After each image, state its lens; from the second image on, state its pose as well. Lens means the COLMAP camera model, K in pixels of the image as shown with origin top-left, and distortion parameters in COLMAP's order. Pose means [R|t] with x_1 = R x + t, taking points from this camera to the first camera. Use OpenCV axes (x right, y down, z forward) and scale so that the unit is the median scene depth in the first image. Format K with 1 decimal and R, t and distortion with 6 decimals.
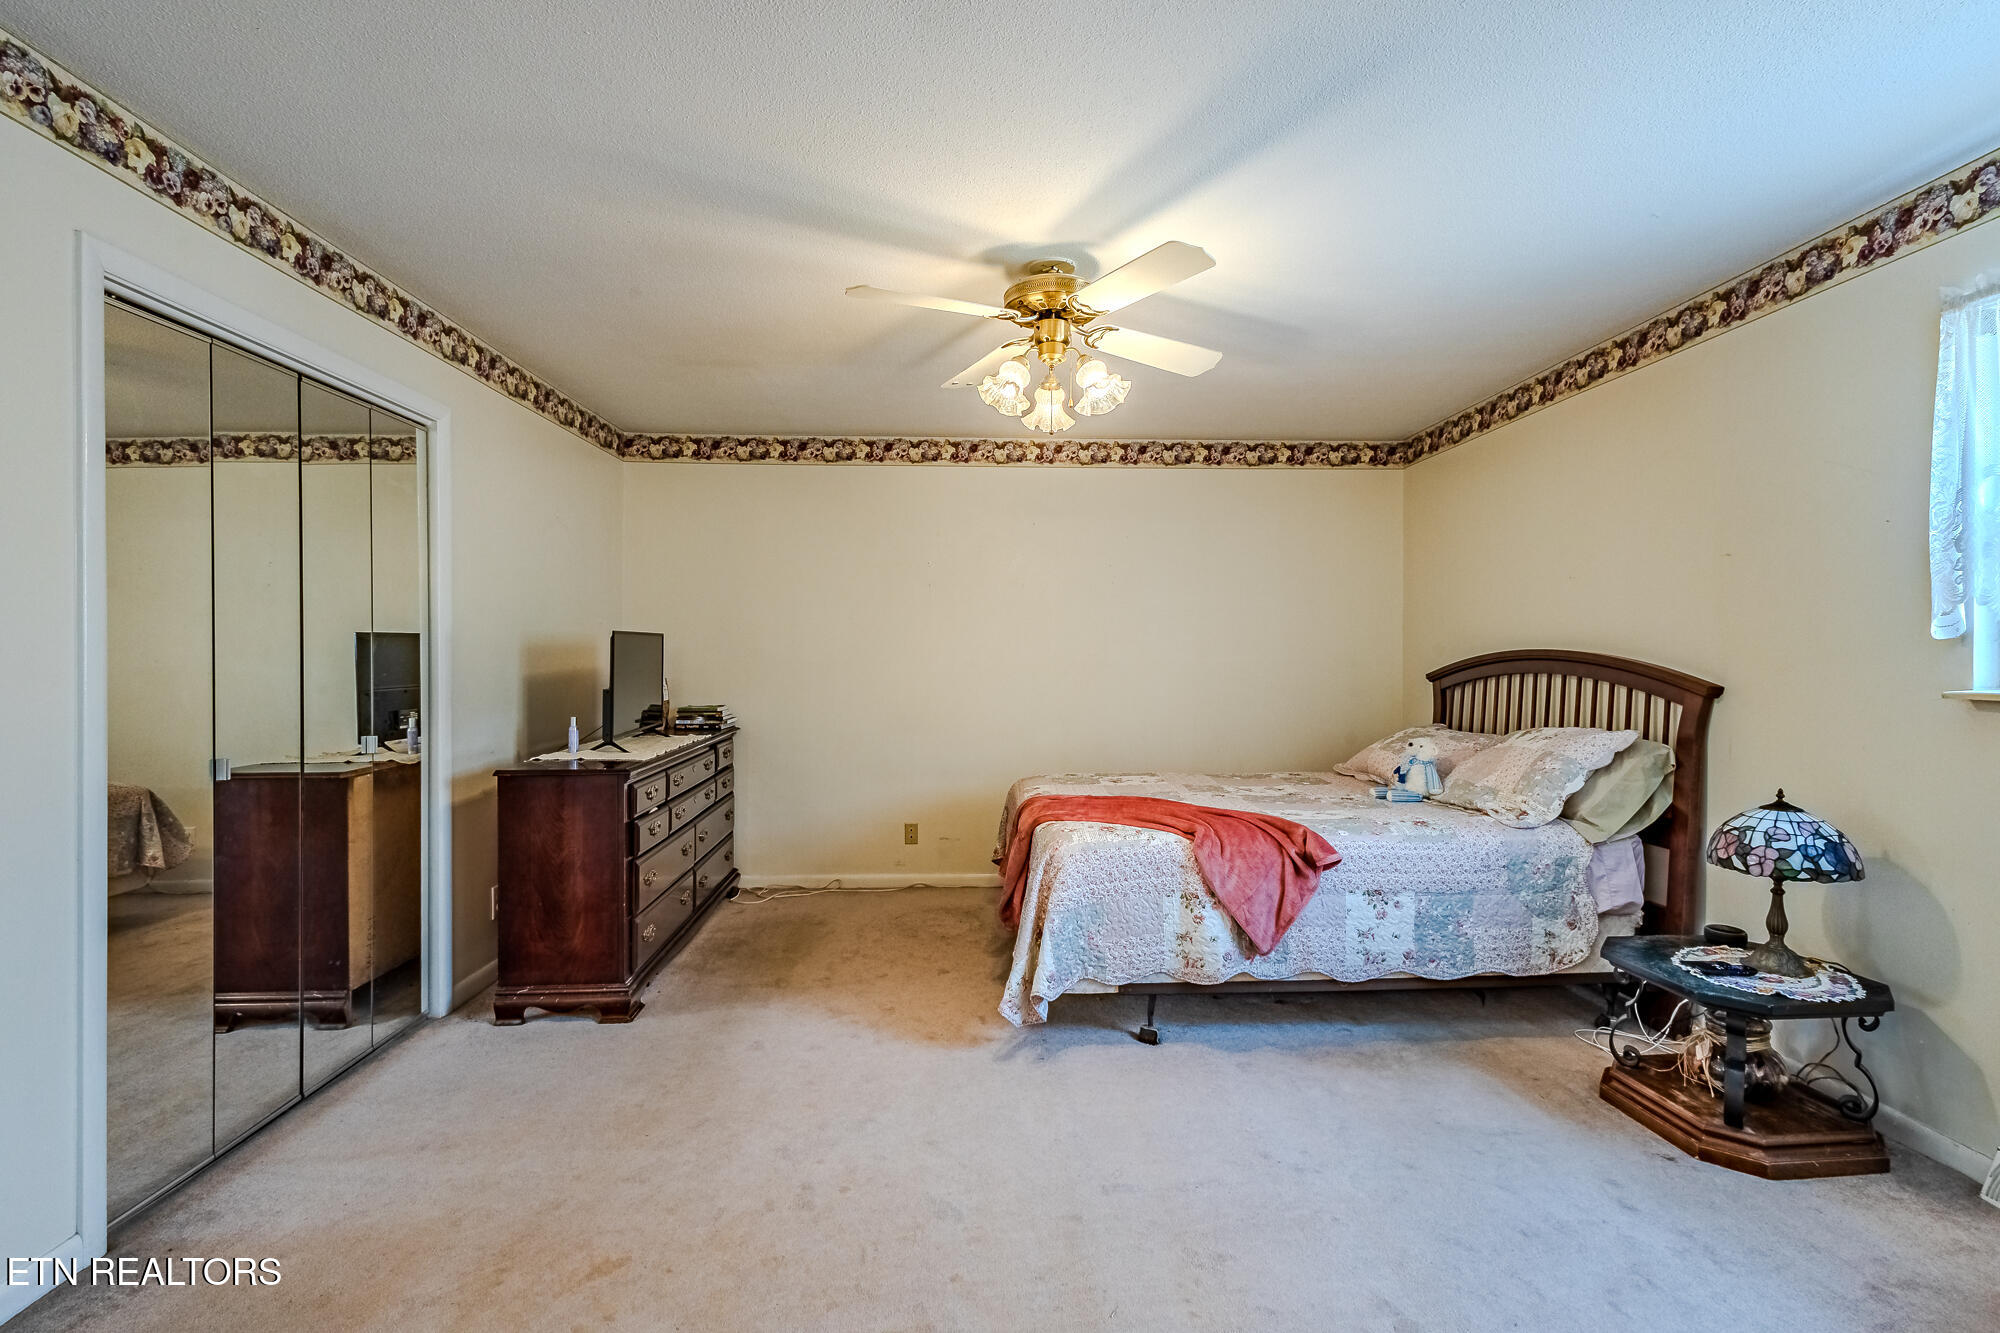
lens RADIAL K [[917.6, 0, 998.6], [0, 917.6, 664.5], [0, 0, 1]] dist [0.010709, -0.002769]
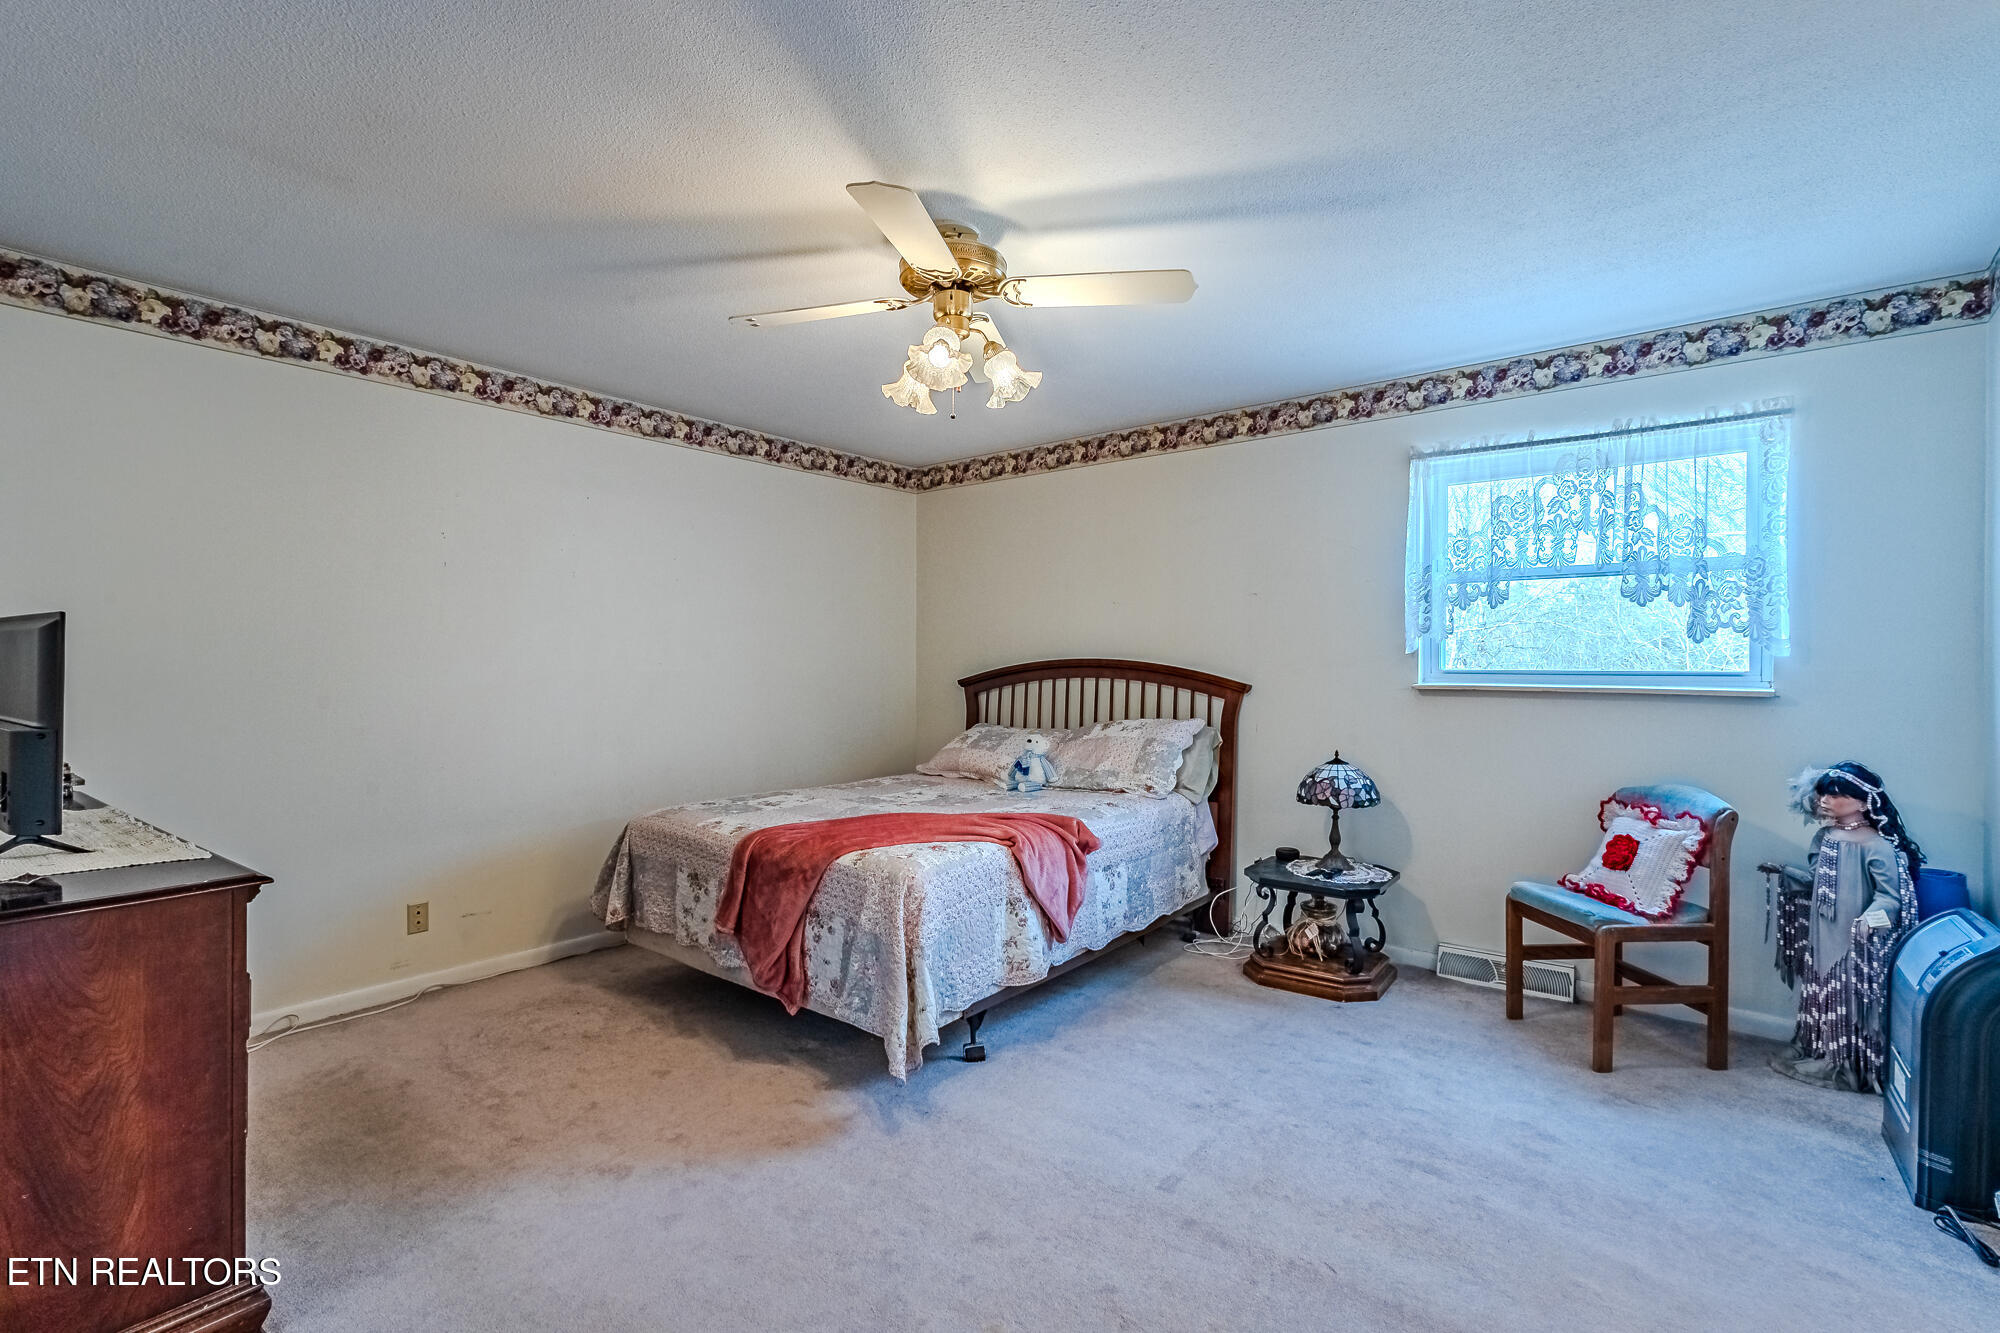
lens RADIAL K [[917.6, 0, 1003.9], [0, 917.6, 679.6], [0, 0, 1]] dist [0.010709, -0.002769]
pose [[0.658832, -0.012148, 0.752192, -0.547289], [0.007044, 0.999925, 0.009980, -0.001702], [-0.752257, -0.001277, 0.658868, 0.337423]]
